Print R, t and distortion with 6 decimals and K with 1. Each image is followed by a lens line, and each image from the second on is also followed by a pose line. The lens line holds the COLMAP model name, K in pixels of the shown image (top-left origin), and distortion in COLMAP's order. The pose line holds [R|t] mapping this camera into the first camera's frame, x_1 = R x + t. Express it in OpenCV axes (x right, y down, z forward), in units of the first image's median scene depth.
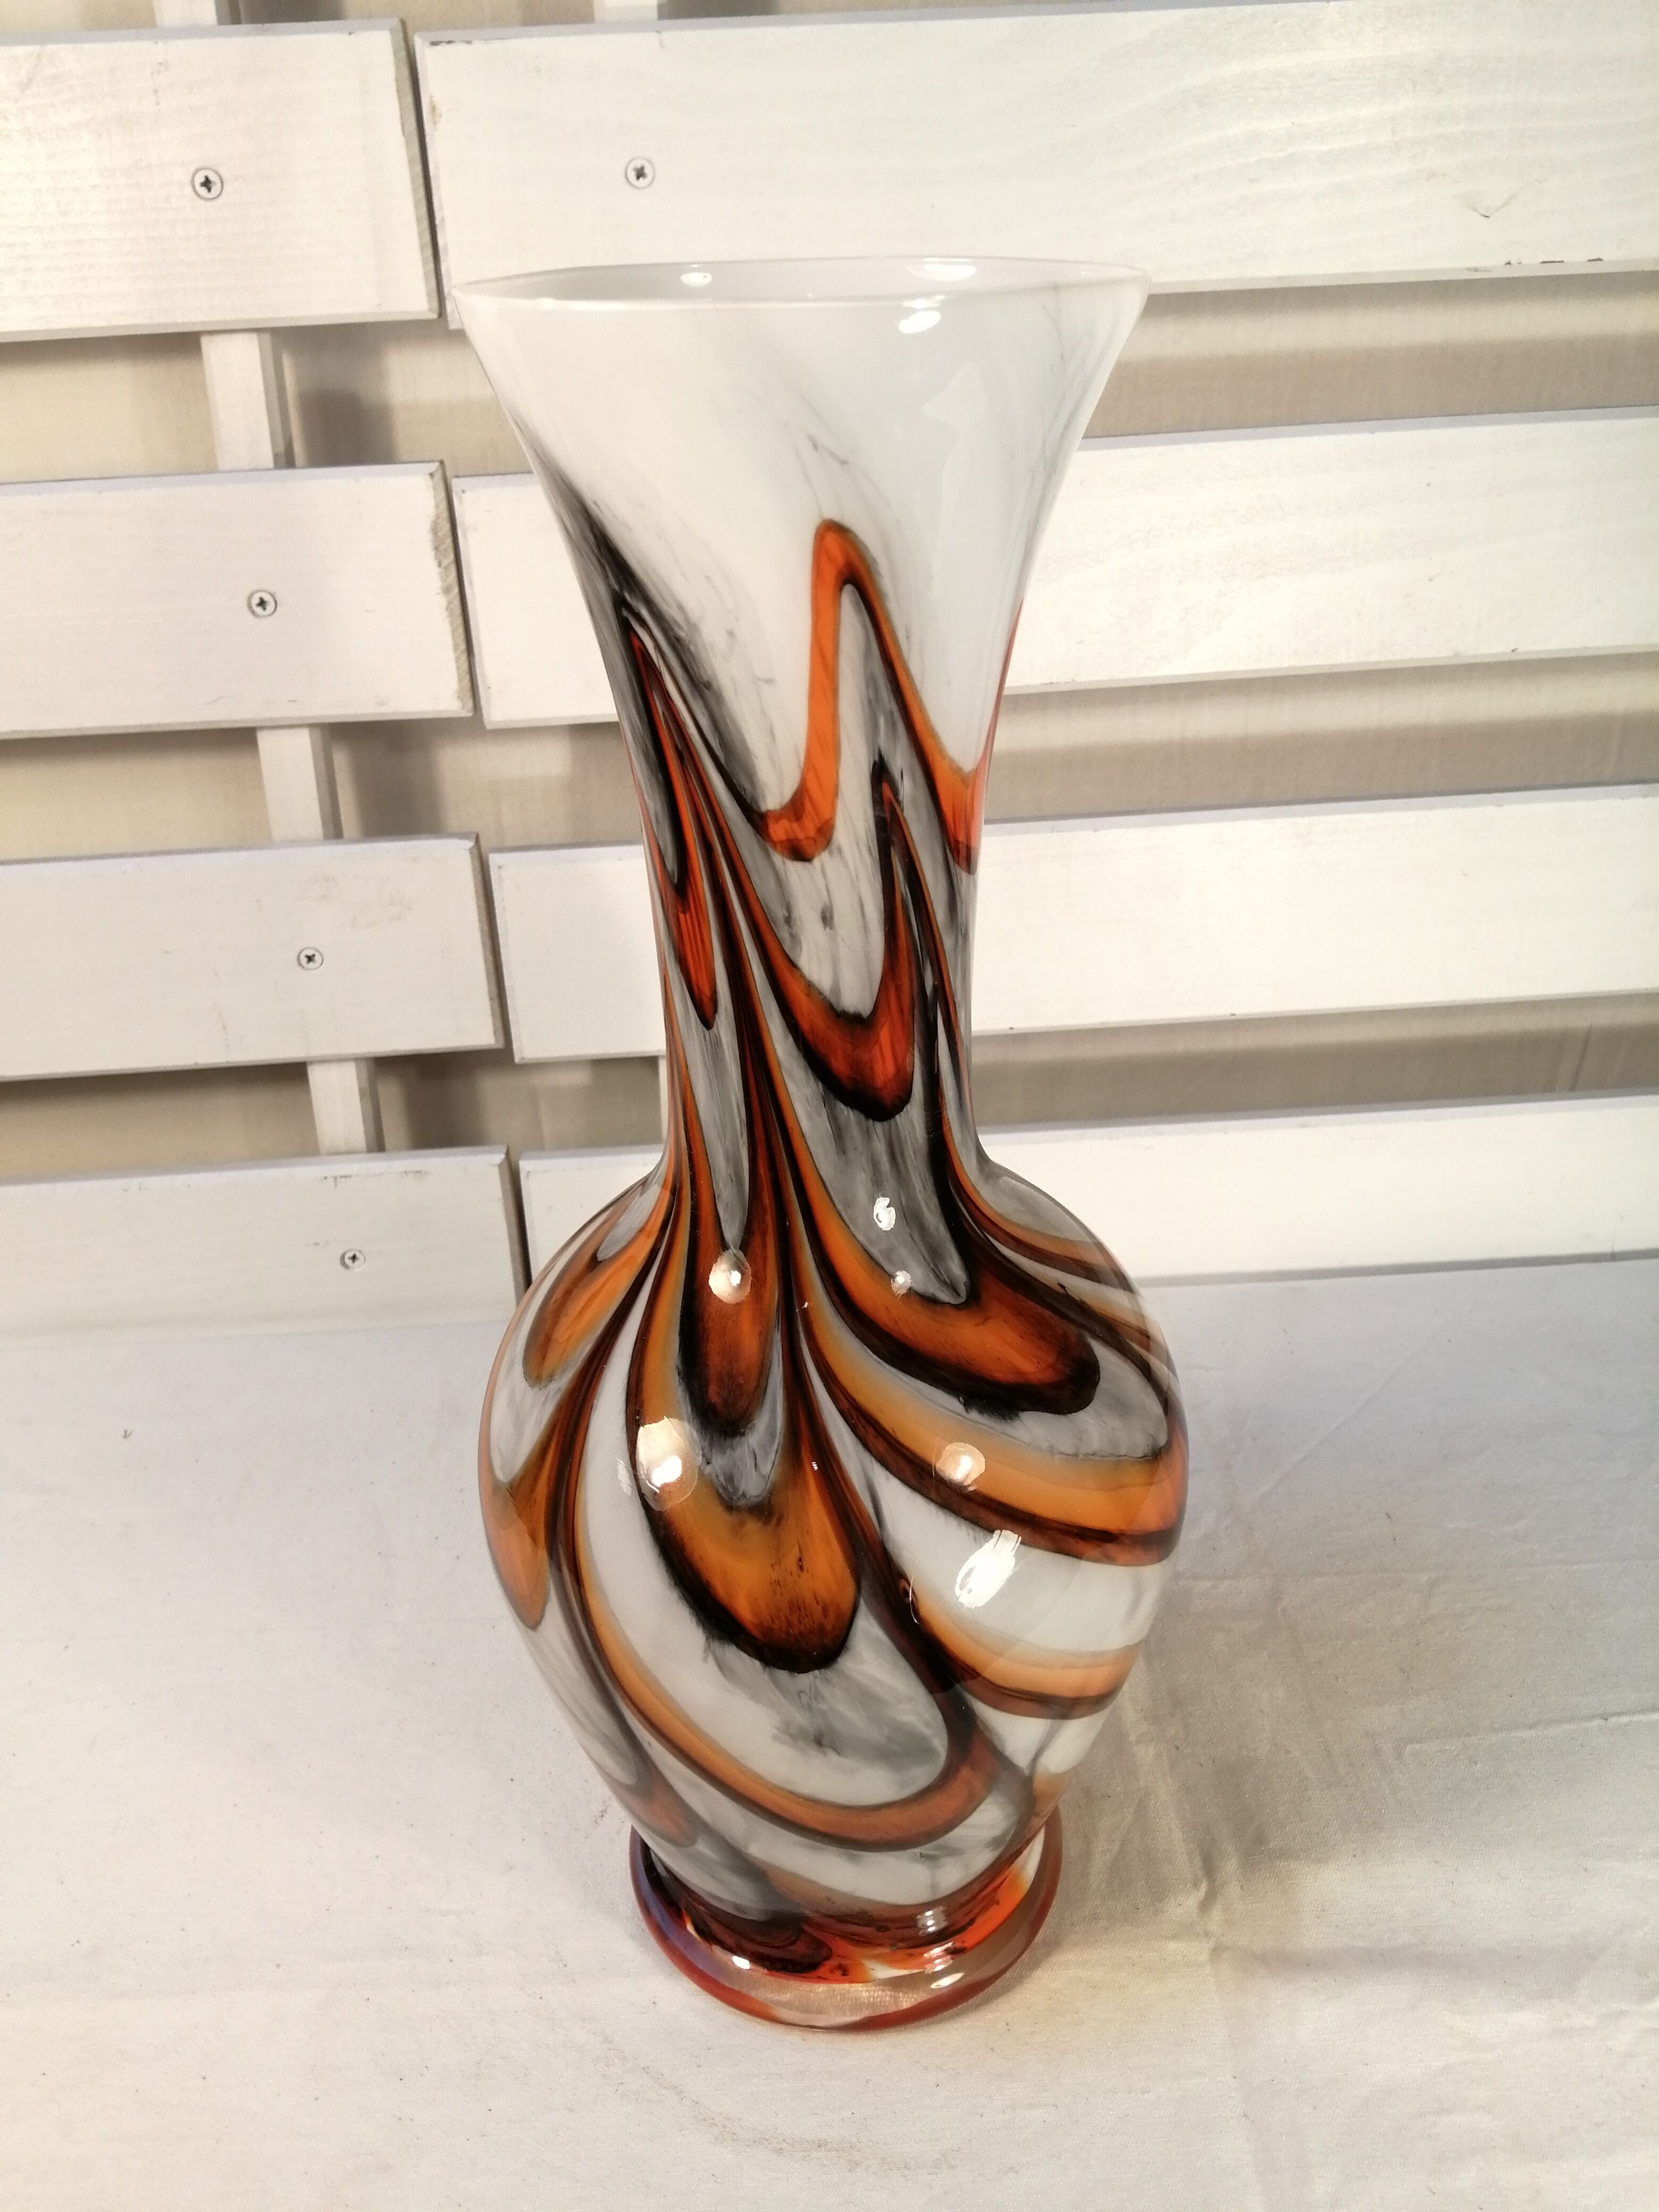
lens RADIAL K [[1640.9, 0, 850.2], [0, 1640.9, 1199.0], [0, 0, 1]] dist [0.025485, -0.048317]
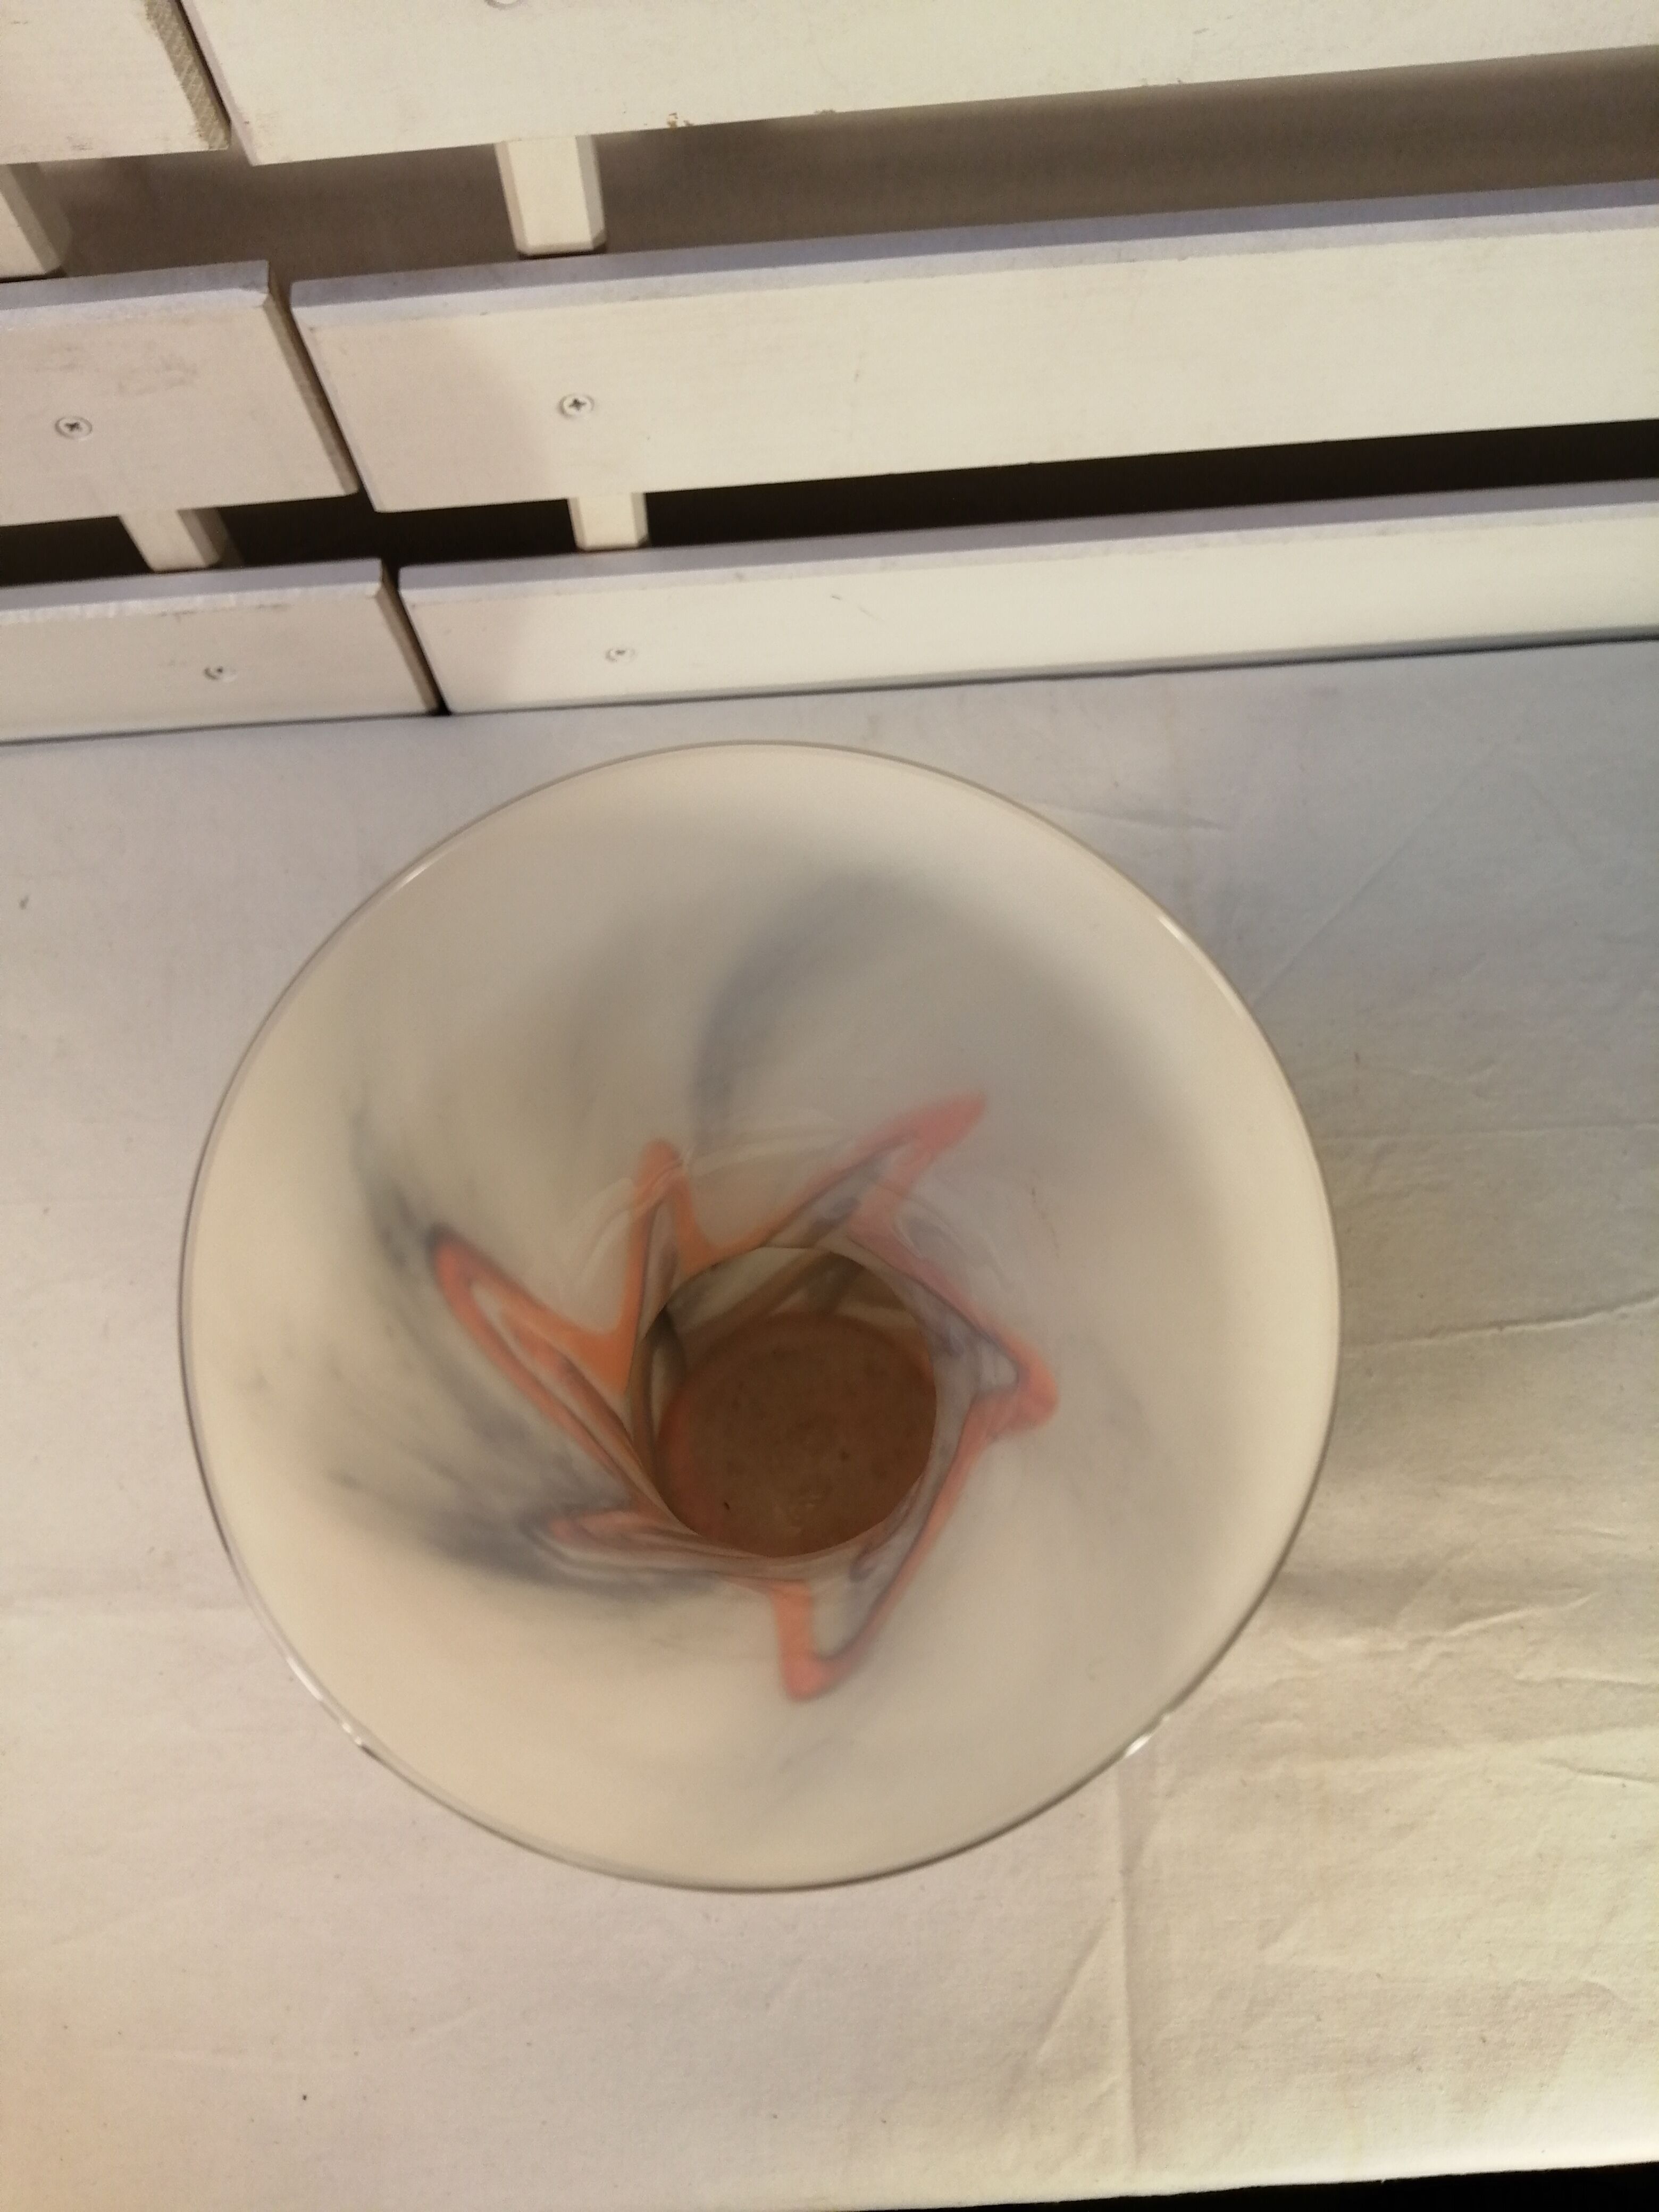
lens RADIAL K [[1640.9, 0, 829.3], [0, 1640.9, 1097.4], [0, 0, 1]] dist [0.025485, -0.048317]
pose [[0.999731, 0.005665, 0.022493, -0.011602], [-0.019701, 0.719203, 0.694521, -0.558040], [-0.012243, -0.694777, 0.719121, 0.337586]]
